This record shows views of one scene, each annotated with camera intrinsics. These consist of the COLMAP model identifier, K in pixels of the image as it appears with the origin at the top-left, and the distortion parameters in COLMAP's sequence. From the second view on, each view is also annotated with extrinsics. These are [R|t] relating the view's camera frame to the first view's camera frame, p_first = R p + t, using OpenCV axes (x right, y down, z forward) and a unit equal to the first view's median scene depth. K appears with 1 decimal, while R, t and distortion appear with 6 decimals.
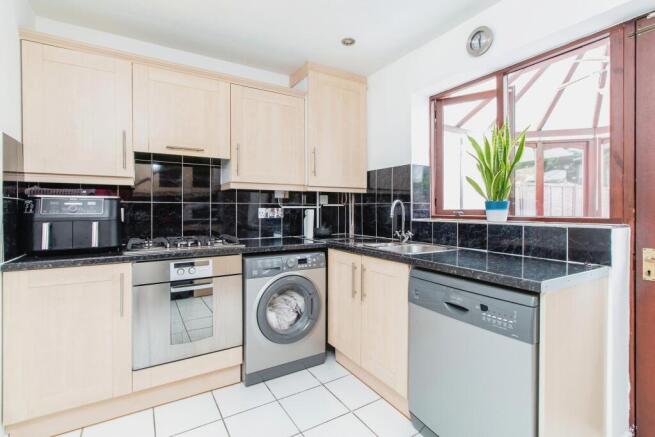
lens RADIAL K [[310.7, 0, 317.4], [0, 310.7, 211.6], [0, 0, 1]] dist [-0.001458, -0.000395]
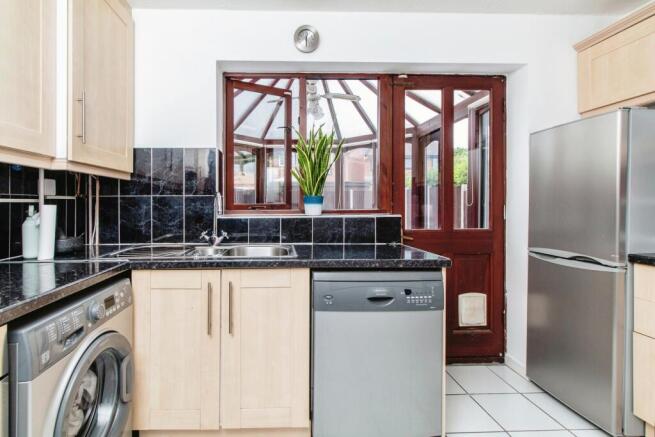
lens RADIAL K [[325.8, 0, 327.1], [0, 325.8, 203.3], [0, 0, 1]] dist [-0.000874, -0.000299]
pose [[0.476584, -0.003780, 0.879121, -0.320156], [0.010960, 0.999939, -0.001642, -0.004773], [-0.879060, 0.010418, 0.476596, 0.354028]]
